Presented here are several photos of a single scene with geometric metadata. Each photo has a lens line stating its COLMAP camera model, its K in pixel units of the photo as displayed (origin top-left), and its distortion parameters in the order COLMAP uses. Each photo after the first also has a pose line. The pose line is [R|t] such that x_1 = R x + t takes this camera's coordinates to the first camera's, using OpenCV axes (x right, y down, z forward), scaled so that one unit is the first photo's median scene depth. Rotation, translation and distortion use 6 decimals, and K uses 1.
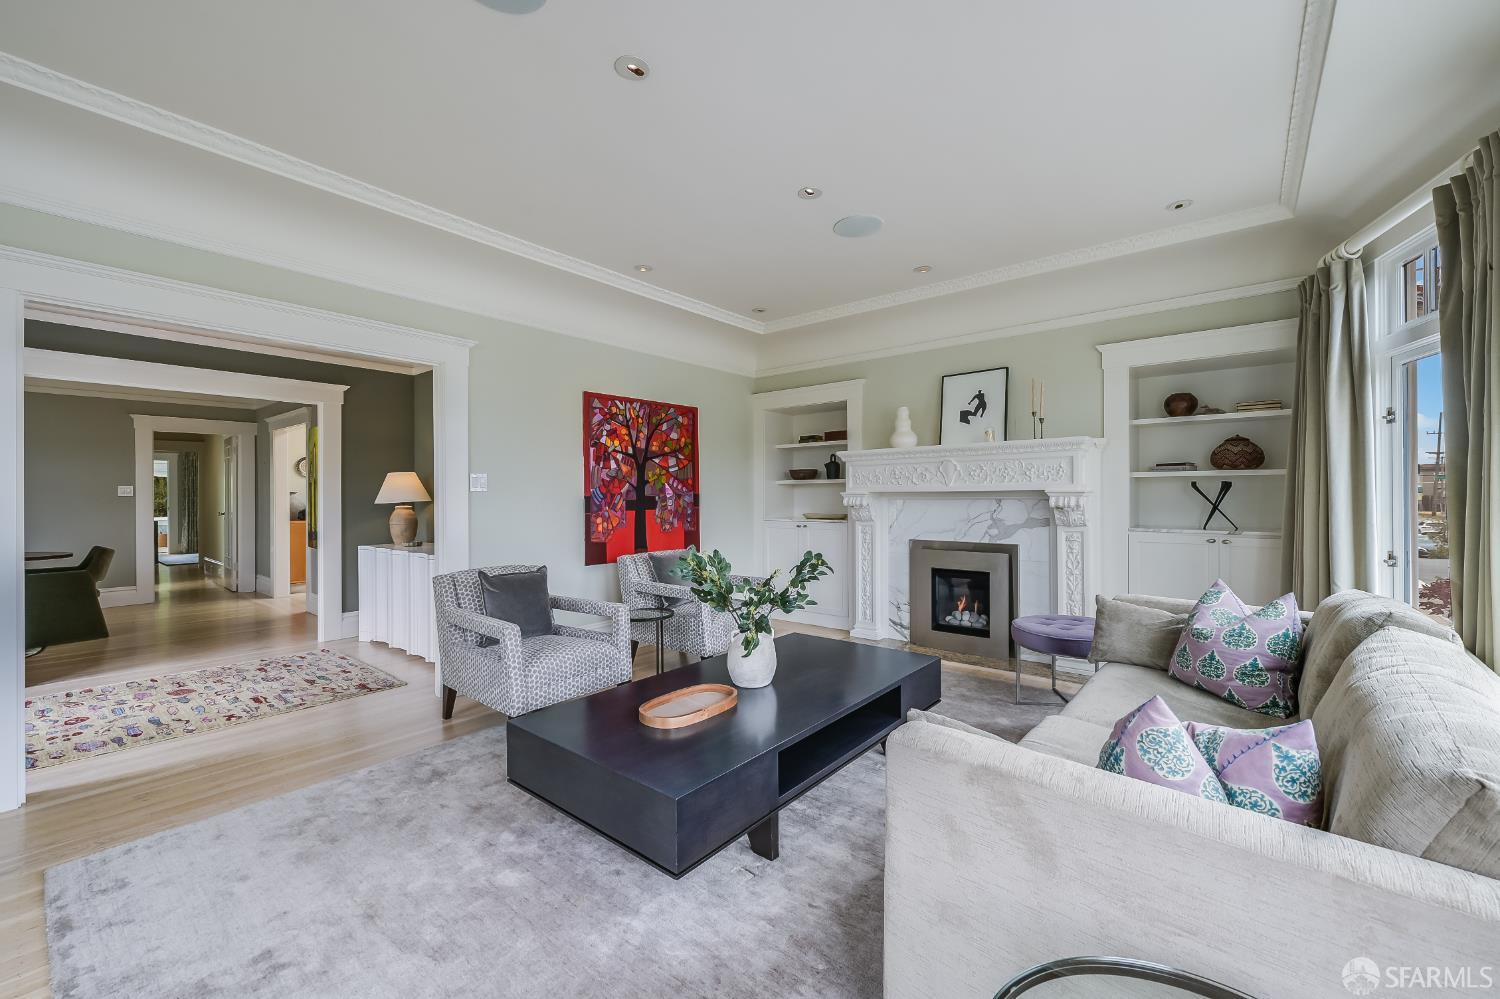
lens RADIAL K [[597.9, 0, 750.0], [0, 597.9, 499.5], [0, 0, 1]] dist [-0.000234, -0.000224]
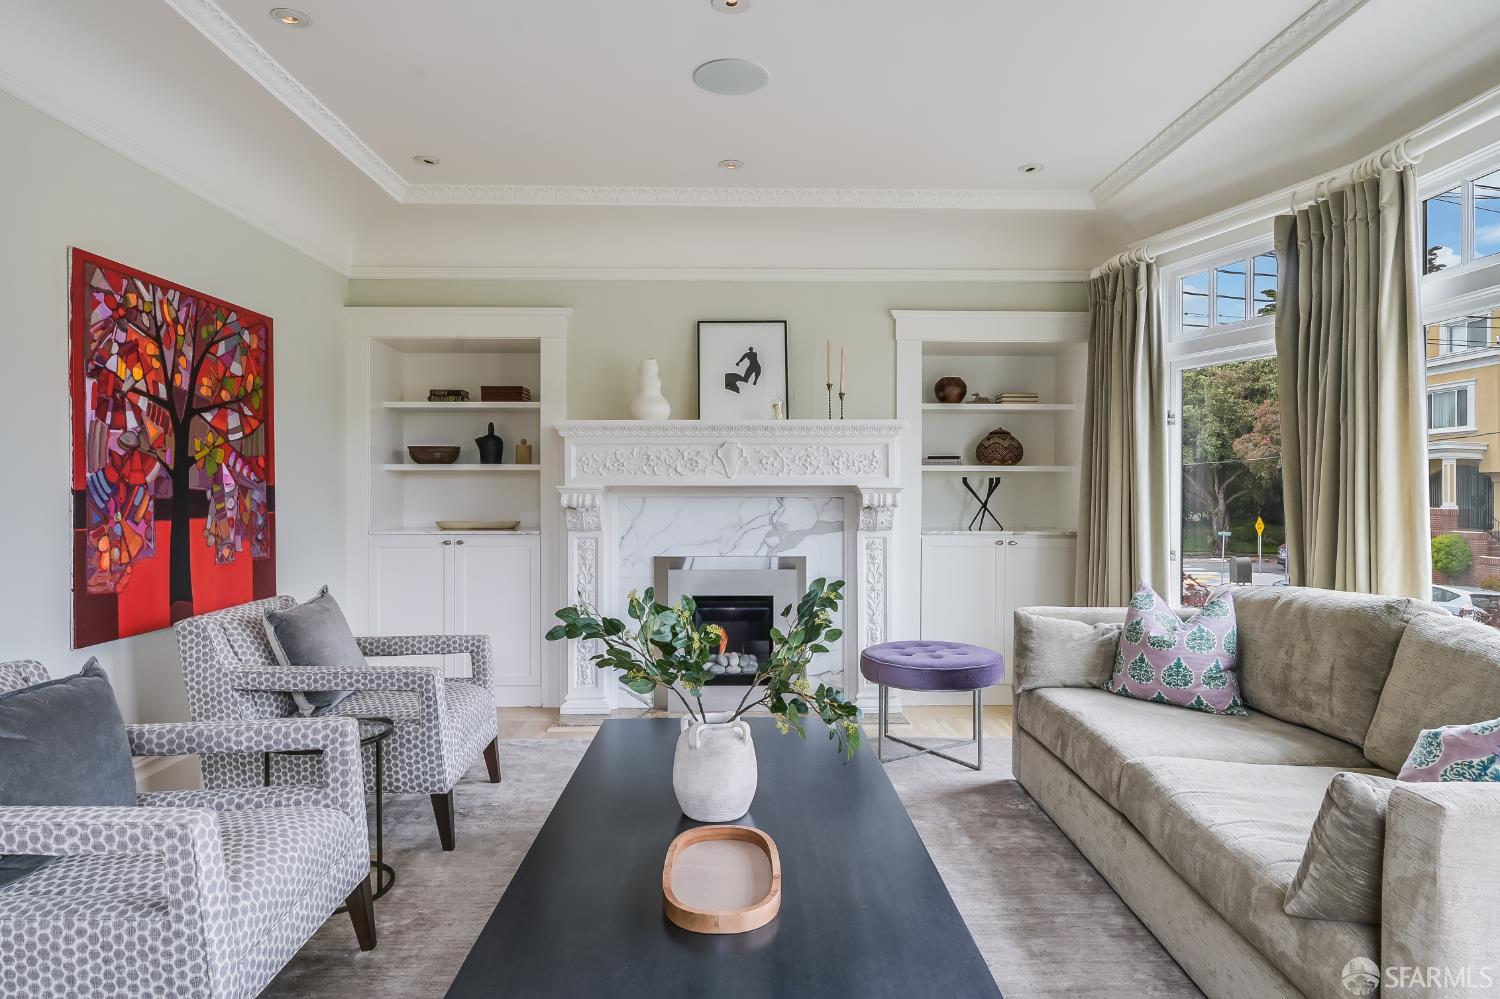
lens RADIAL K [[867.5, 0, 750.0], [0, 867.5, 499.5], [0, 0, 1]] dist [0.000290, -0.000406]
pose [[0.758802, -0.001297, 0.651320, -0.299334], [-0.000300, 0.999997, 0.002341, 0.000219], [-0.651321, -0.001971, 0.758800, 0.192198]]
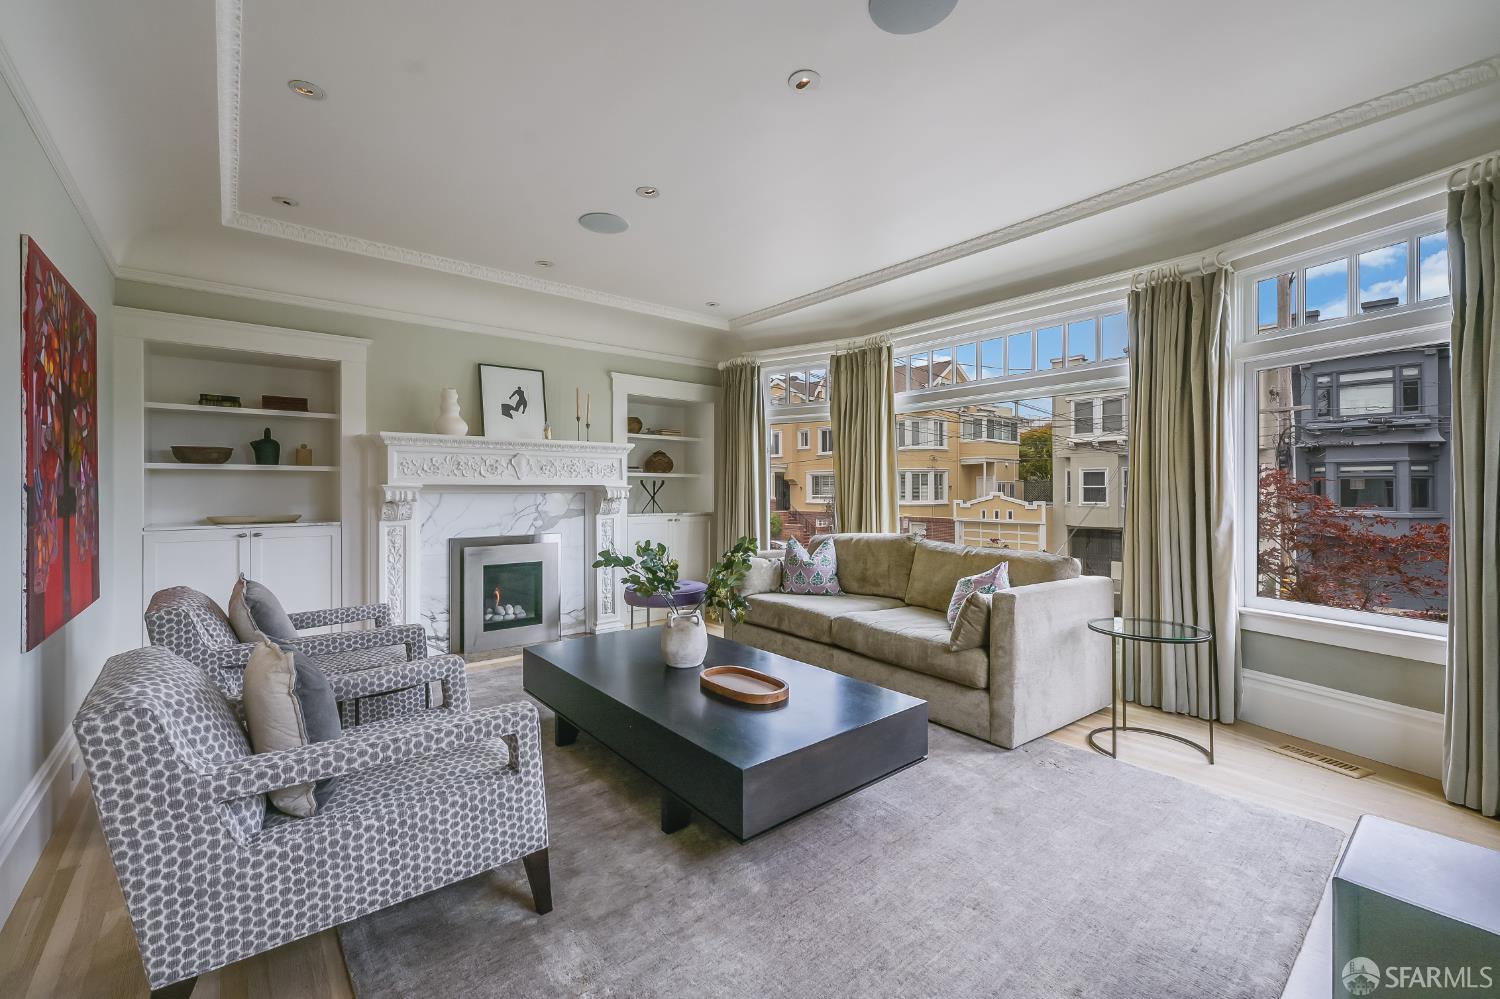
lens RADIAL K [[624.3, 0, 752.0], [0, 624.3, 495.5], [0, 0, 1]] dist [0.000437, 0.000088]
pose [[0.184690, -0.004952, 0.982784, -0.584538], [0.004902, 0.999980, 0.004118, 0.001606], [-0.982785, 0.004057, 0.184711, 0.399280]]
